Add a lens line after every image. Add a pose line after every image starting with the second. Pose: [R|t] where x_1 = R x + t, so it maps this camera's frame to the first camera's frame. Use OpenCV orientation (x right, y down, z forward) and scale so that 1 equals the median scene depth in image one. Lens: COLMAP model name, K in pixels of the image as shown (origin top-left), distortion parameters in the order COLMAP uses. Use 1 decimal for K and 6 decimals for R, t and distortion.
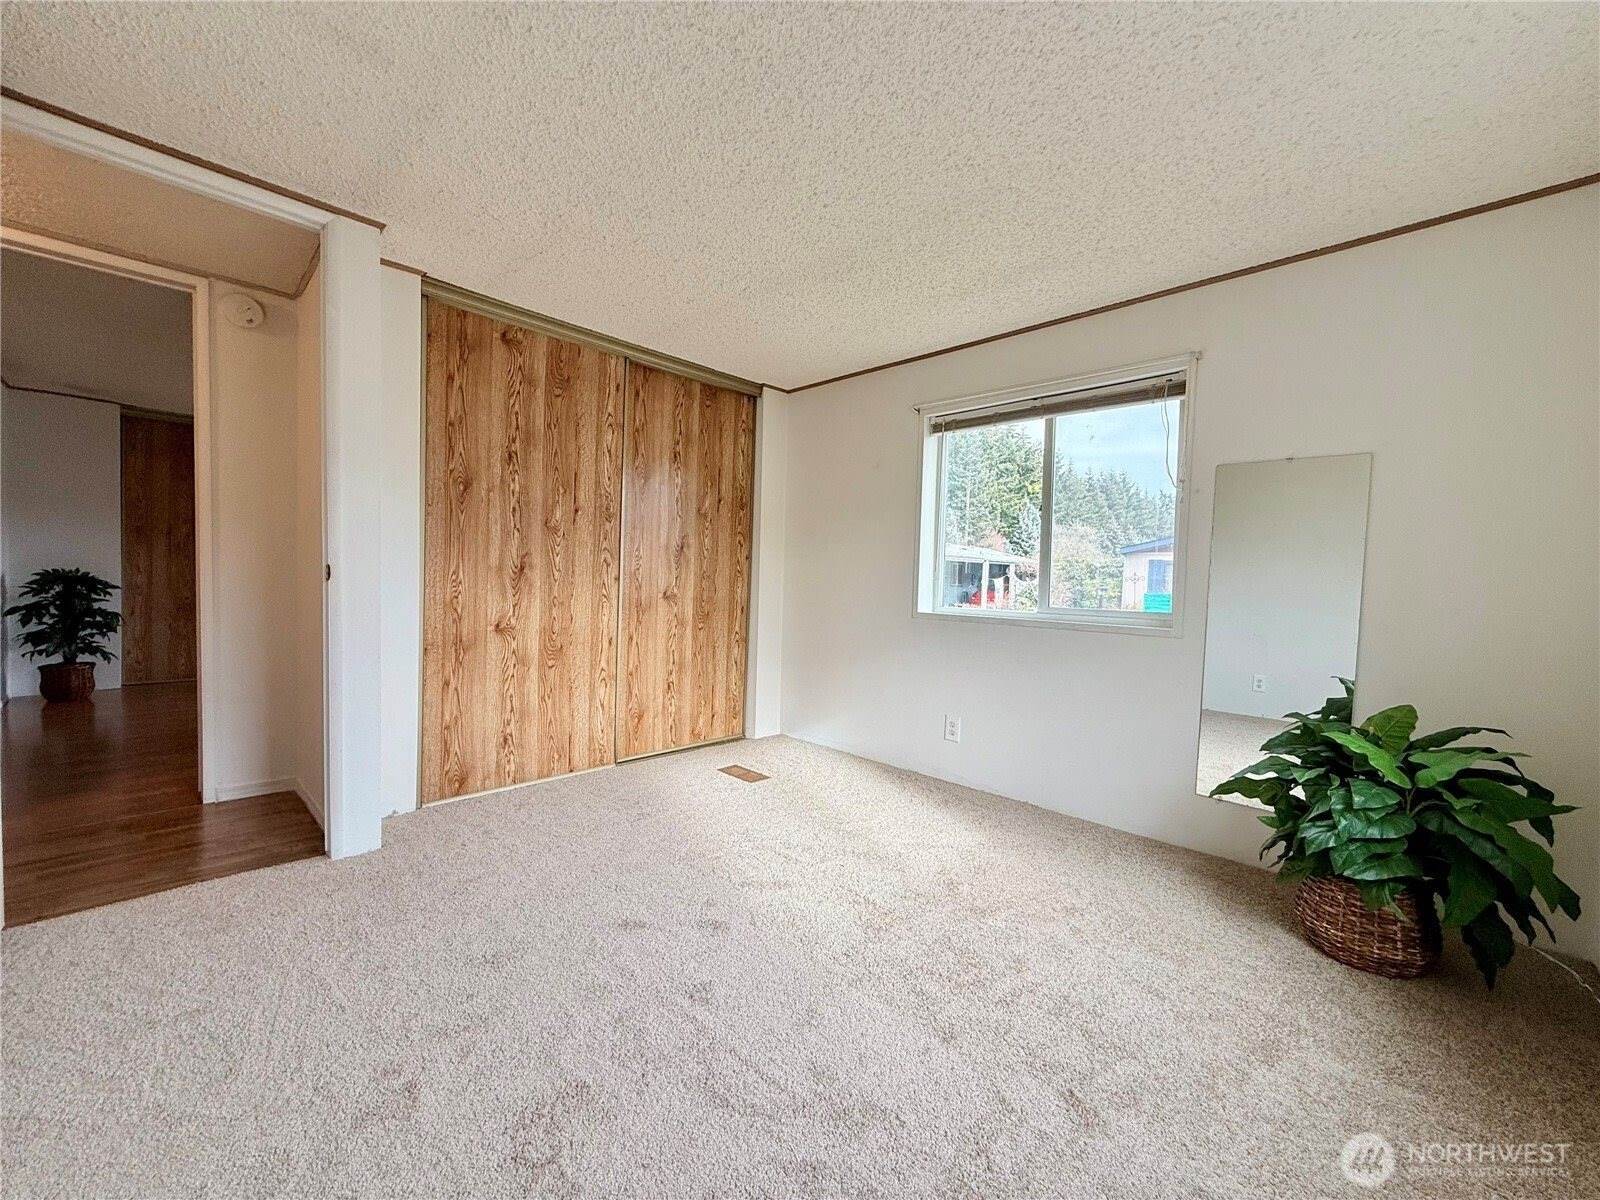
lens RADIAL K [[635.7, 0, 797.9], [0, 635.7, 600.1], [0, 0, 1]] dist [-0.000053, -0.000145]
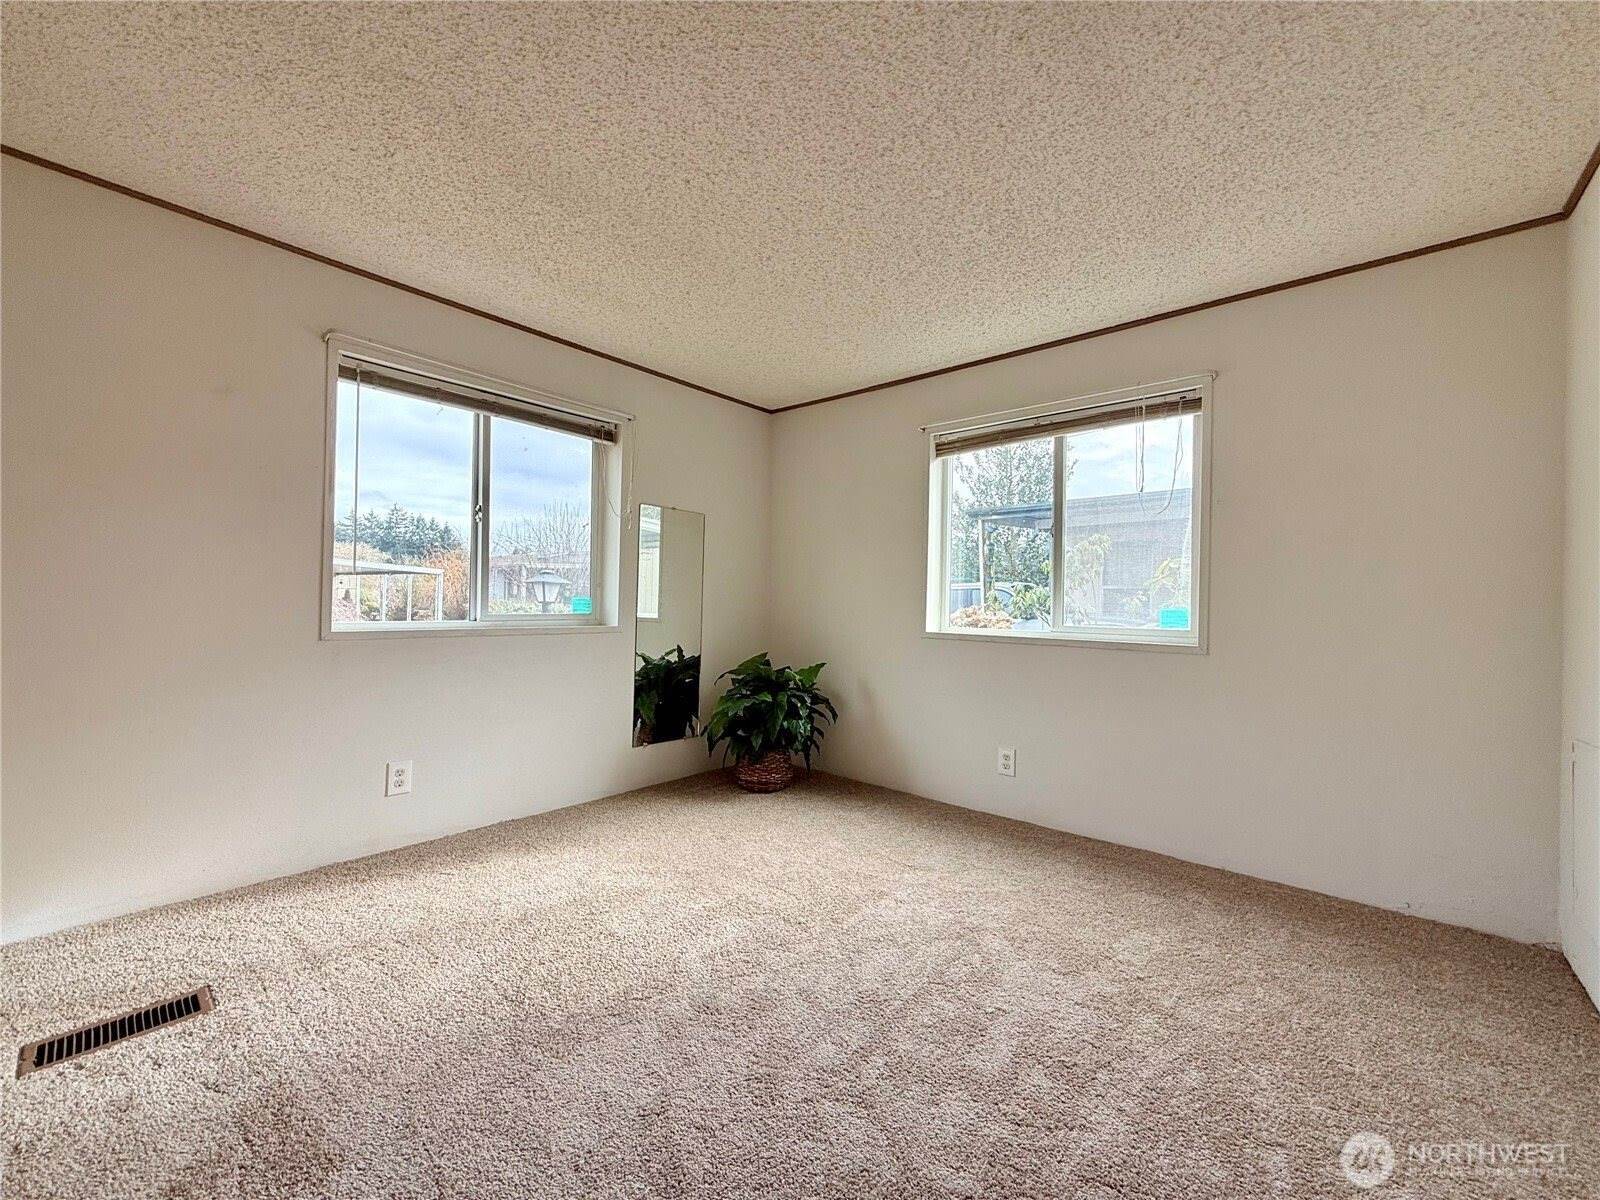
lens RADIAL K [[635.7, 0, 802.8], [0, 635.7, 598.2], [0, 0, 1]] dist [-0.000053, -0.000145]
pose [[-0.060586, -0.027240, 0.997791, -0.635004], [0.012849, 0.999523, 0.028067, -0.036778], [-0.998080, 0.014521, -0.060207, 0.637723]]
